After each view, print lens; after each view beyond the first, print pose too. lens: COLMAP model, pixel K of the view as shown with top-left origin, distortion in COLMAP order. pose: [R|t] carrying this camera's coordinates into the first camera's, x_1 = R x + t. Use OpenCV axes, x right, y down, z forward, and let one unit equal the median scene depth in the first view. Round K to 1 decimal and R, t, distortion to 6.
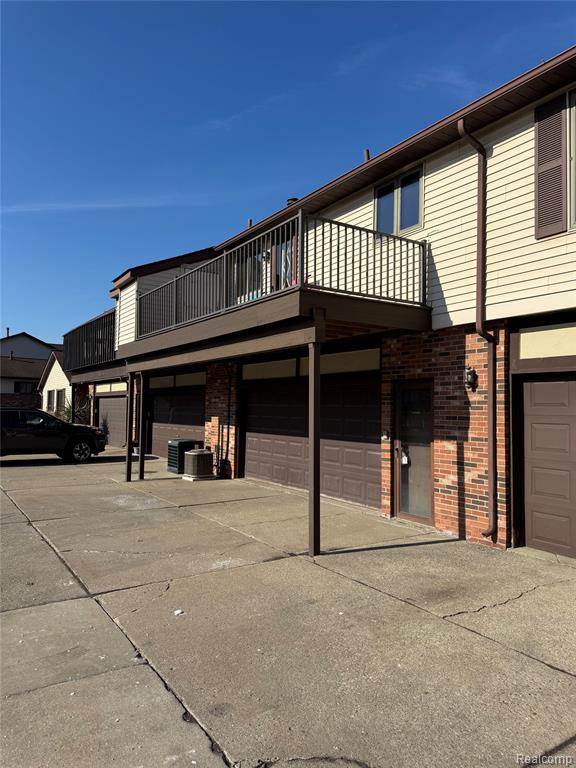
lens RADIAL K [[542.9, 0, 293.0], [0, 542.9, 384.5], [0, 0, 1]] dist [0.042641, -0.057841]
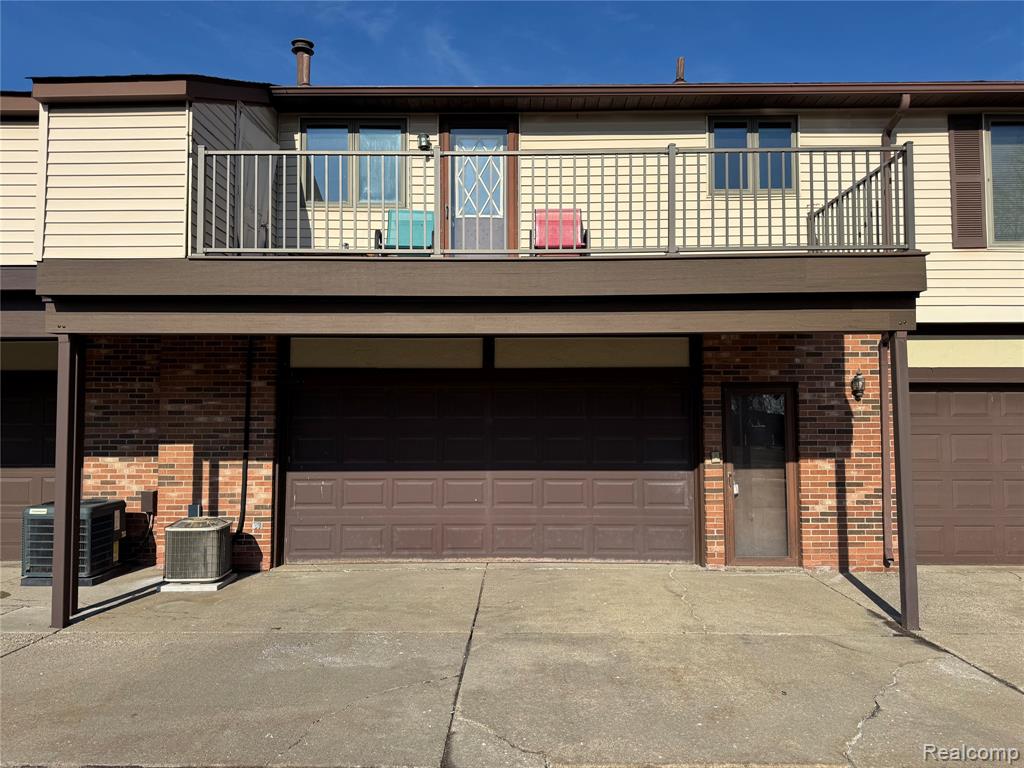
lens RADIAL K [[723.9, 0, 515.8], [0, 723.9, 383.1], [0, 0, 1]] dist [0.042641, -0.057841]
pose [[0.553734, 0.024515, 0.832333, -0.920753], [-0.027287, 0.999564, -0.011287, 0.012885], [-0.832246, -0.016462, 0.554161, 0.785779]]
